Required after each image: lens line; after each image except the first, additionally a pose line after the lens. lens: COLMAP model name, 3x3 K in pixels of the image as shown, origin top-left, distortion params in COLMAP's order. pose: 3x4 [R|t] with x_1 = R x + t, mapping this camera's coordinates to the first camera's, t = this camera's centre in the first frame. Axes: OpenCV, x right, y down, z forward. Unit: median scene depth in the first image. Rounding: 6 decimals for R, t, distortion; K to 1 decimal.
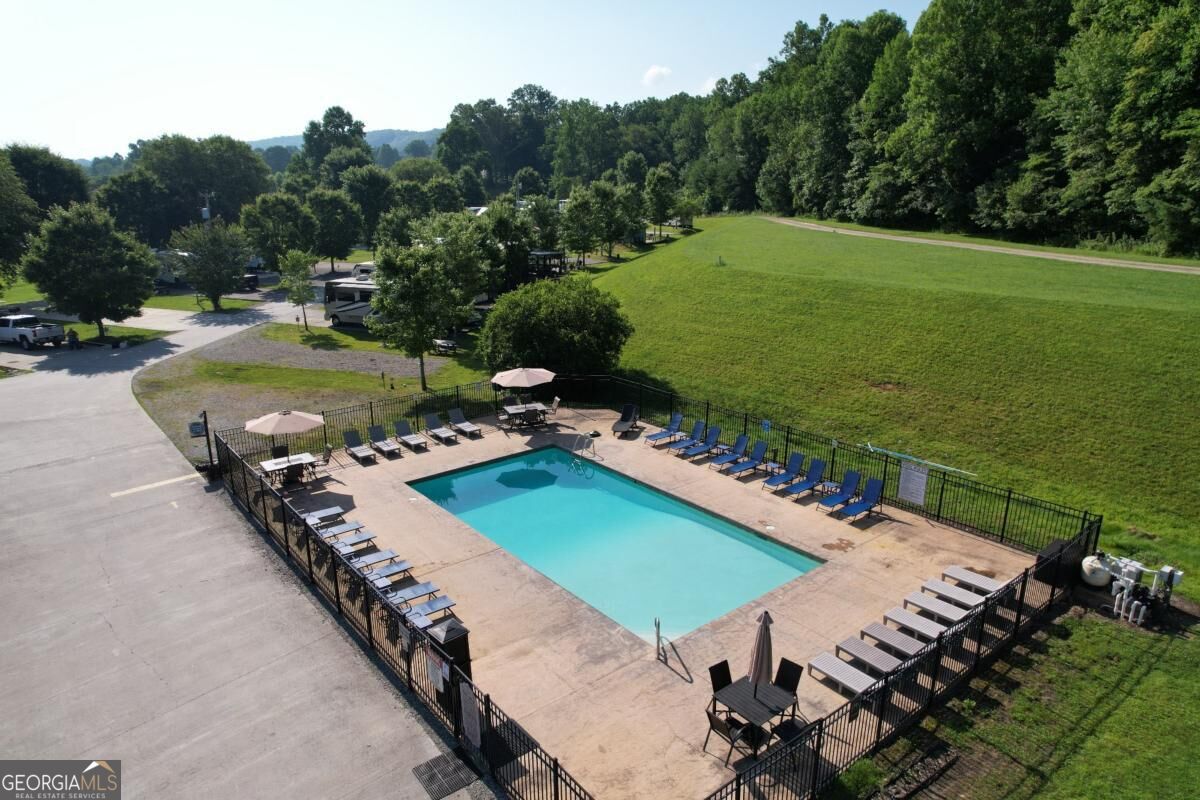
lens RADIAL K [[764.9, 0, 599.7], [0, 764.9, 407.6], [0, 0, 1]] dist [-0.078753, 0.072355]
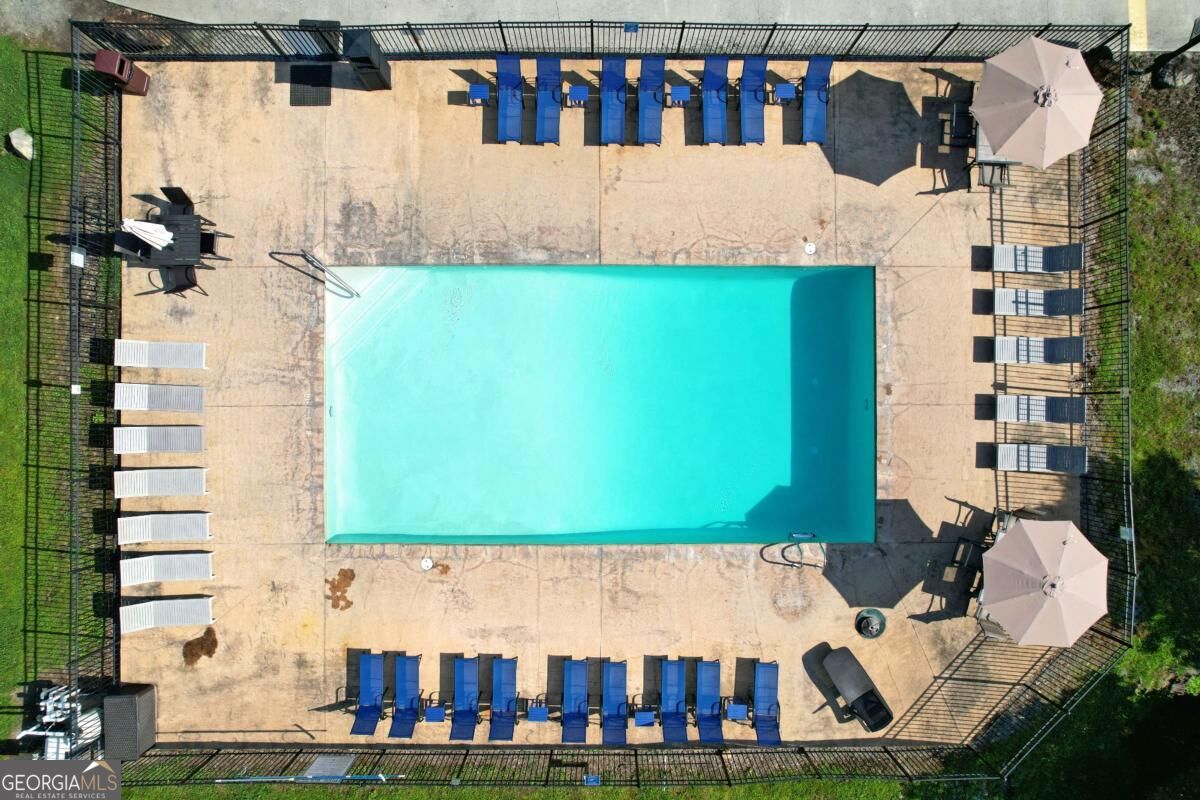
lens RADIAL K [[764.9, 0, 599.7], [0, 764.9, 407.6], [0, 0, 1]] dist [-0.078753, 0.072355]
pose [[-0.630936, 0.775835, 0.000740, -0.005429], [-0.222199, -0.181613, 0.957937, -0.354763], [0.743335, 0.604233, 0.286976, 0.490291]]
